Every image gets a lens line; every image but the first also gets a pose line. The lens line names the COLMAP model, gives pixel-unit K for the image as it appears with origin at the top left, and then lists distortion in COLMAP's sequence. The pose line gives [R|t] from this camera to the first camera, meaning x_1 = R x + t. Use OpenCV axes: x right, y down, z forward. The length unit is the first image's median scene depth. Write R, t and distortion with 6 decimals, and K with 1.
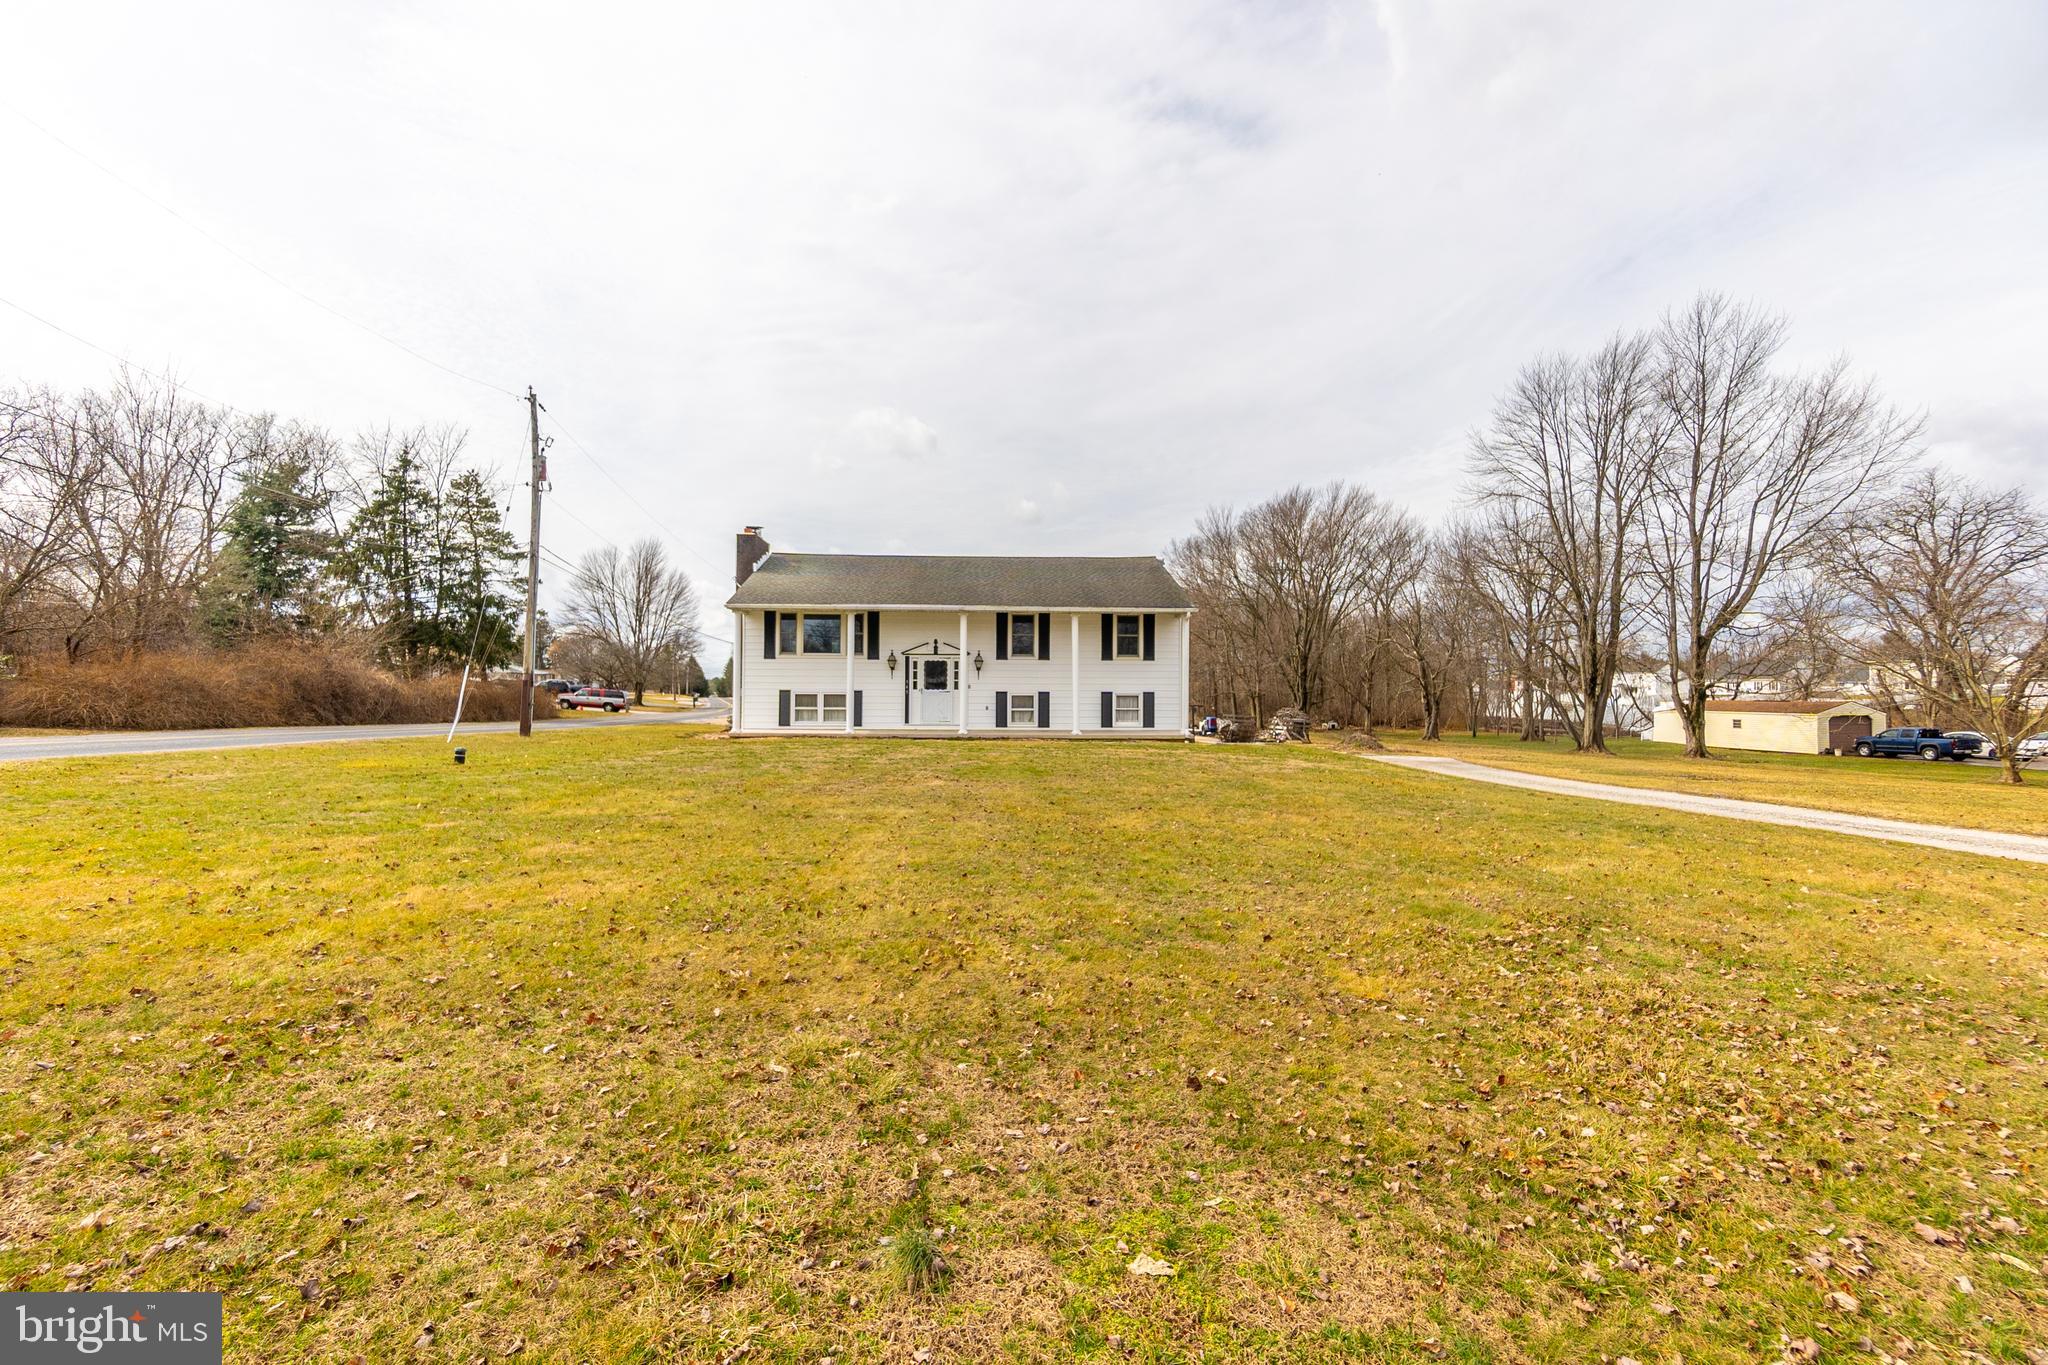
lens RADIAL K [[887.5, 0, 1022.1], [0, 887.5, 678.6], [0, 0, 1]] dist [-0.002553, -0.000062]
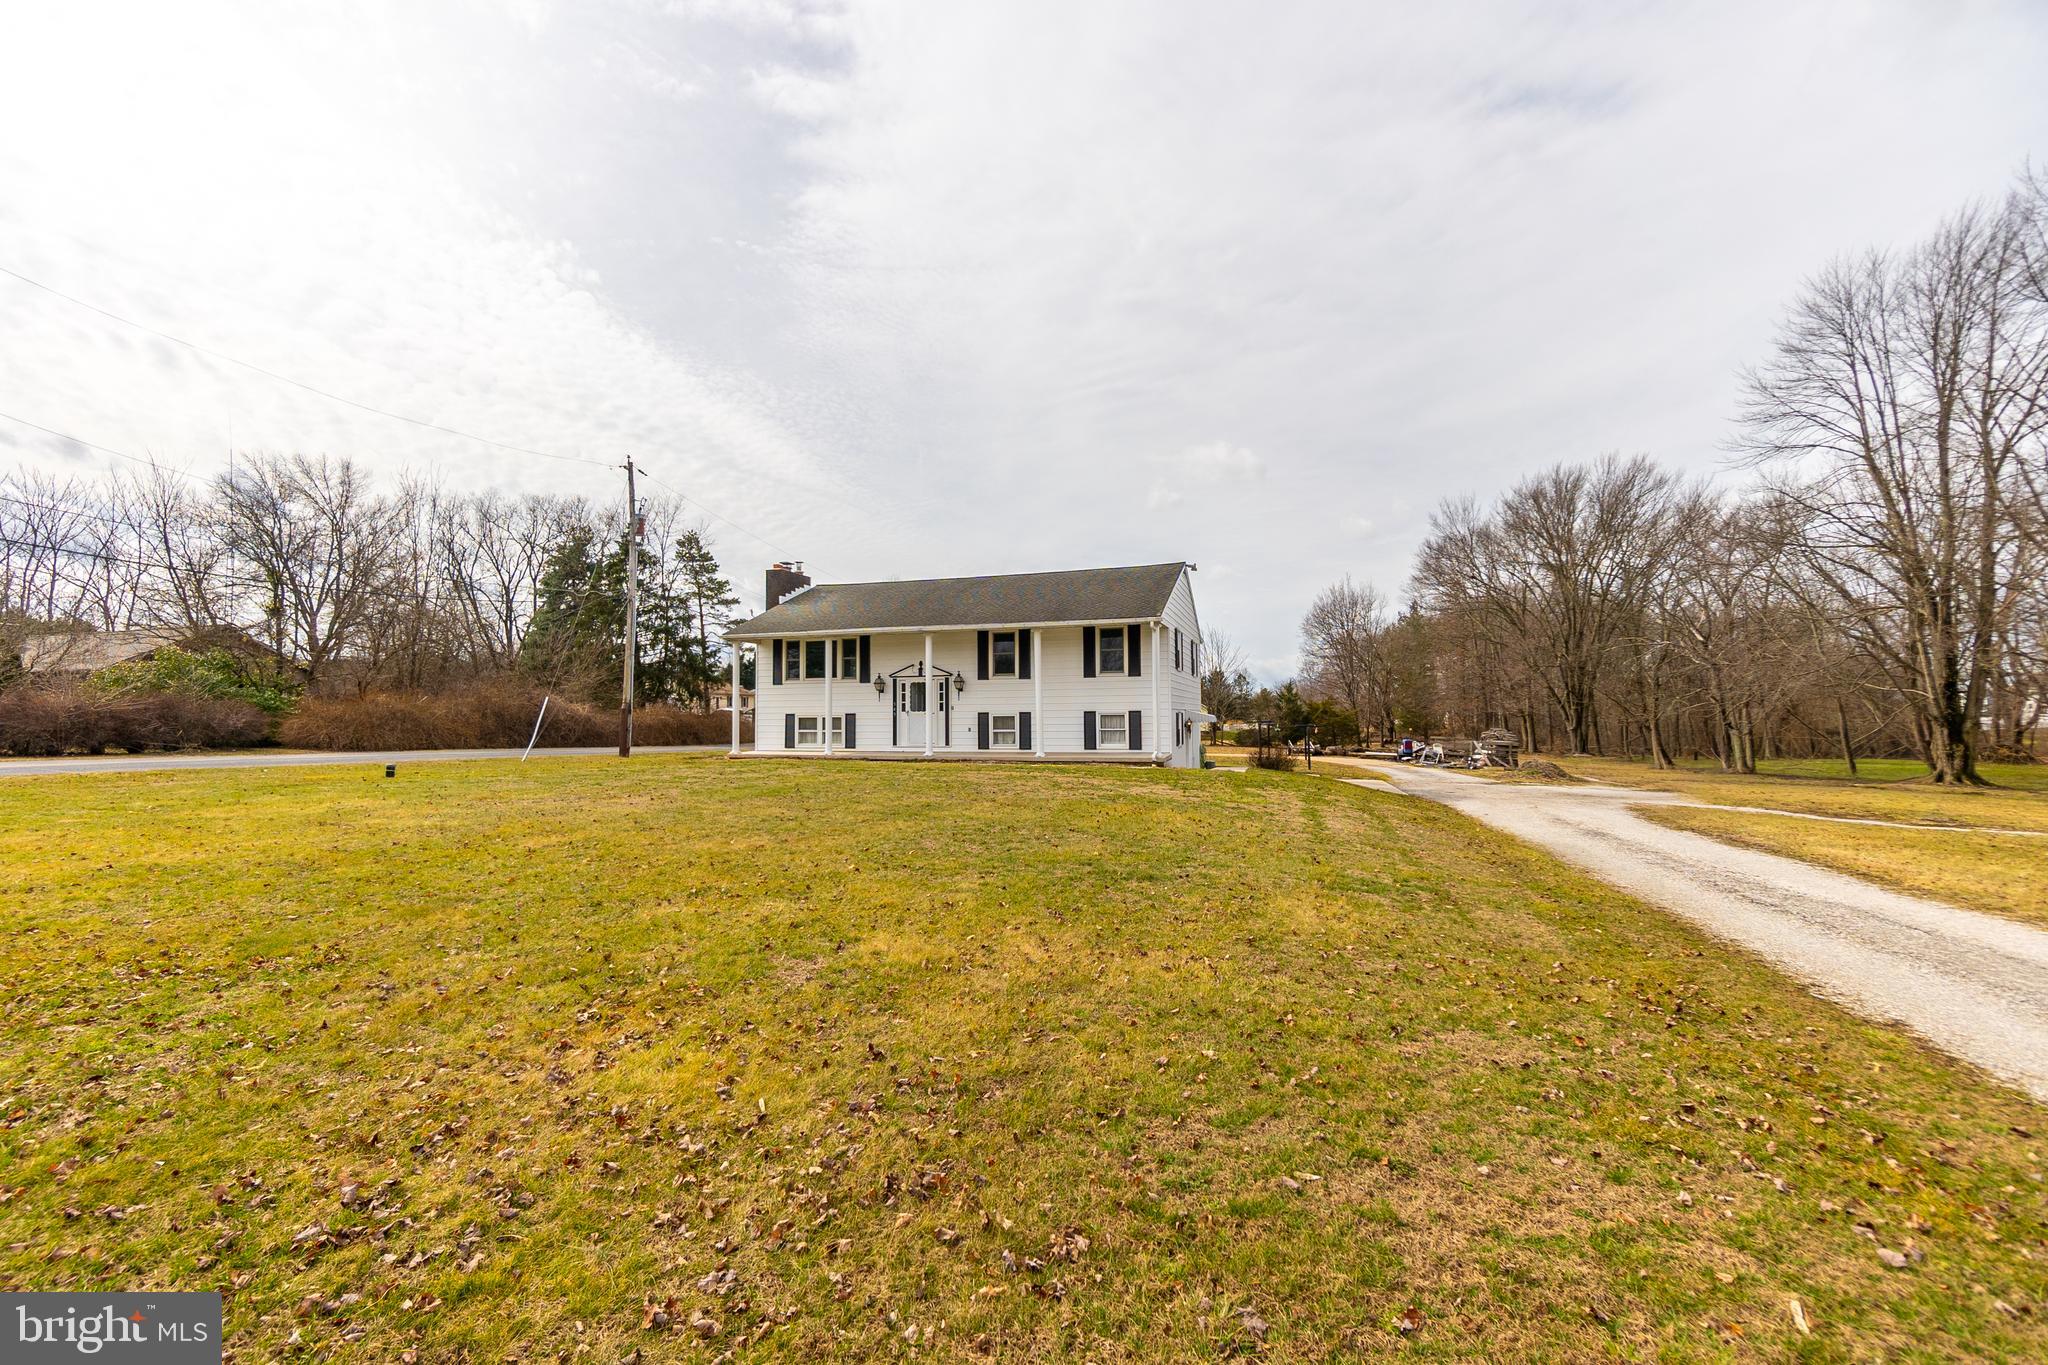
lens RADIAL K [[887.5, 0, 1016.9], [0, 887.5, 683.0], [0, 0, 1]] dist [-0.002553, -0.000062]
pose [[0.934795, -0.025578, -0.354266, 0.355152], [0.017216, 0.999494, -0.026736, 0.008832], [0.354770, 0.018894, 0.934762, 0.103495]]
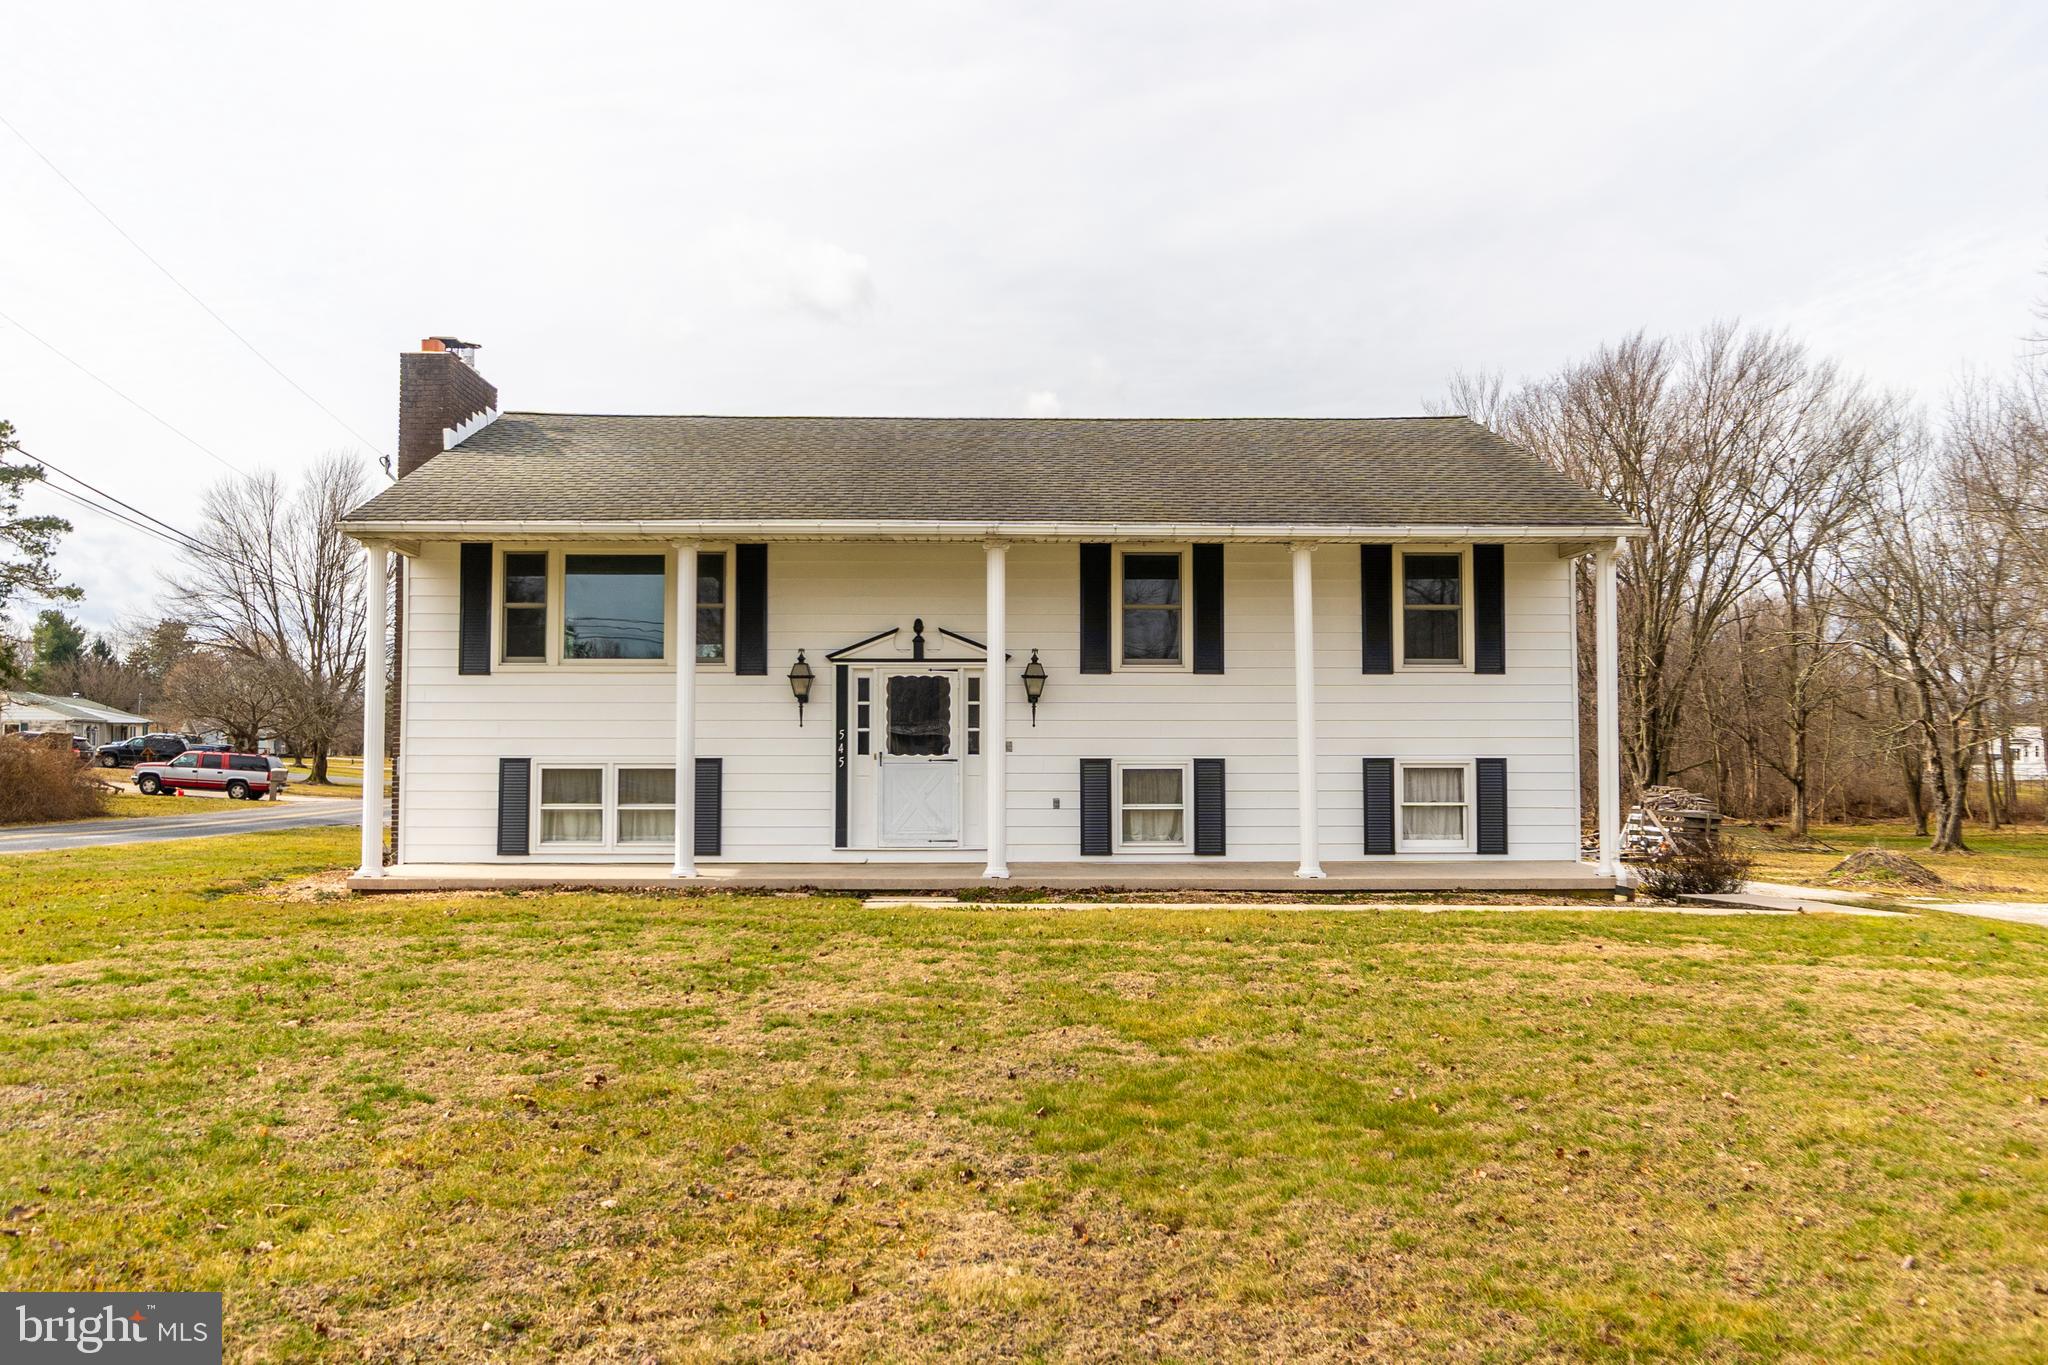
lens RADIAL K [[1595.2, 0, 1015.8], [0, 1595.2, 675.2], [0, 0, 1]] dist [0.002768, 0.007669]
pose [[0.999611, -0.006593, -0.027115, -0.037992], [0.005697, 0.999439, -0.032992, 0.001369], [0.027317, 0.032825, 0.999088, 0.329166]]
